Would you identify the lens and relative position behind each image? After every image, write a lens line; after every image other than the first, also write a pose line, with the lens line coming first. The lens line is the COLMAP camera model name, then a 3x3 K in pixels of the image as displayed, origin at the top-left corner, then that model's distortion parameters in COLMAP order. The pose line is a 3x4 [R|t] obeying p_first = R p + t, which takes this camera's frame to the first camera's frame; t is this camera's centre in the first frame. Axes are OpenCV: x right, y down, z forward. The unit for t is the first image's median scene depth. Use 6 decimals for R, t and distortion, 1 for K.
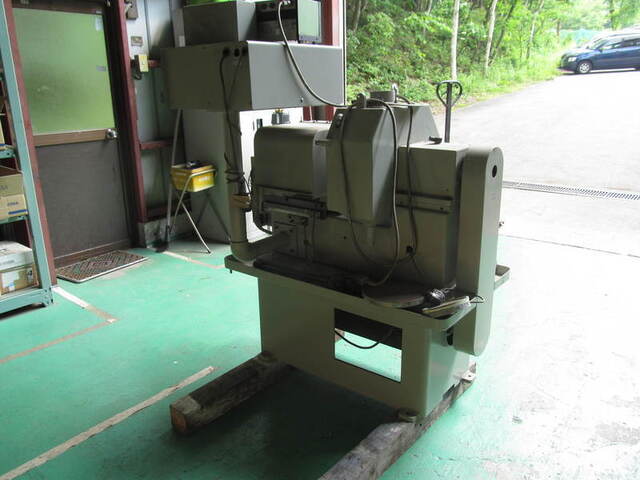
lens RADIAL K [[527.9, 0, 320.0], [0, 527.9, 240.0], [0, 0, 1]] dist [-0.039218, -0.002428]
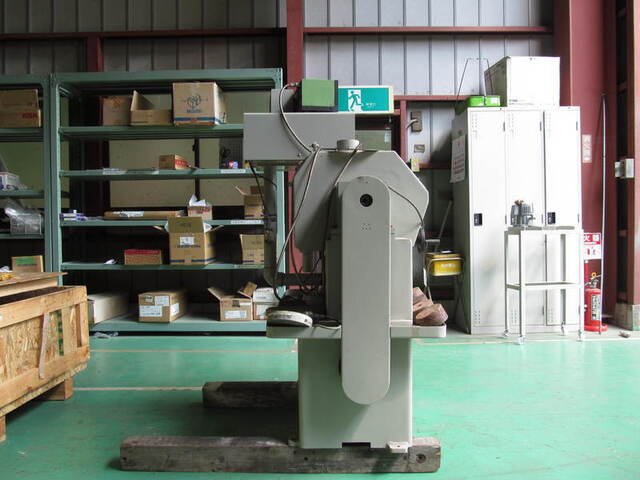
lens RADIAL K [[519.3, 0, 320.0], [0, 519.3, 240.0], [0, 0, 1]] dist [-0.107237, 0.000180]
pose [[0.647274, 0.039367, -0.761240, 0.414446], [-0.222889, 0.964793, -0.139627, 0.039175], [0.728942, 0.260049, 0.633259, 0.137978]]
